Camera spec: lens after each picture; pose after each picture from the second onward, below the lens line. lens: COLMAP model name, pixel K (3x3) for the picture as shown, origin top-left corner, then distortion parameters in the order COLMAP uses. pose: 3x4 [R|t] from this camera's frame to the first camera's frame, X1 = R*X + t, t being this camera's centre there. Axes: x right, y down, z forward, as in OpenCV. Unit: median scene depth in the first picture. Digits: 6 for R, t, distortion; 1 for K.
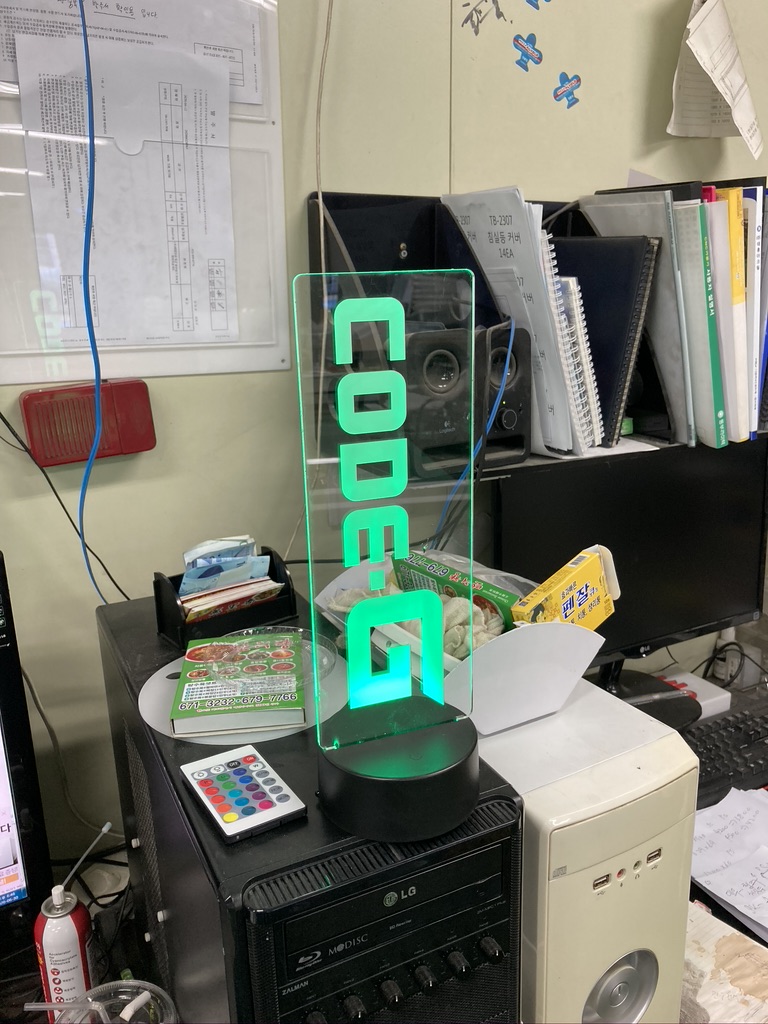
lens RADIAL K [[825.8, 0, 384.0], [0, 825.8, 512.0], [0, 0, 1]] dist [-0.063585, -0.000252]
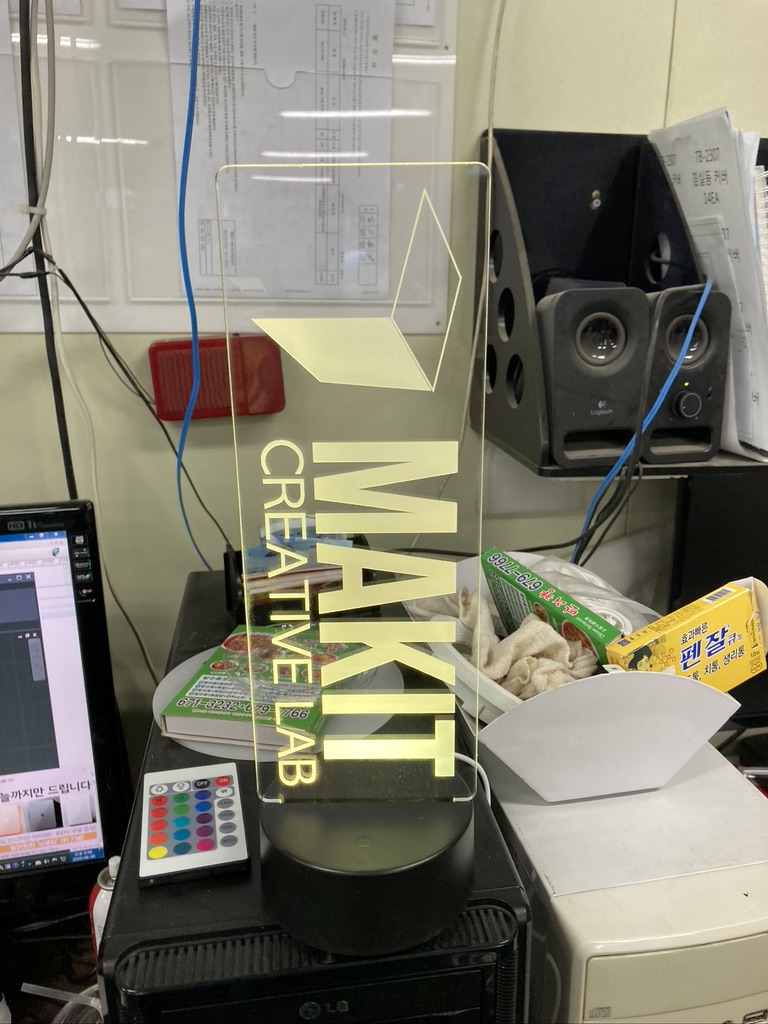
lens RADIAL K [[826.8, 0, 384.0], [0, 826.8, 512.0], [0, 0, 1]] dist [-0.037148, 0.000285]
pose [[0.947384, 0.106543, -0.301847, 0.137063], [-0.099053, 0.994276, 0.040059, -0.013305], [0.304387, -0.008053, 0.952514, 0.161402]]
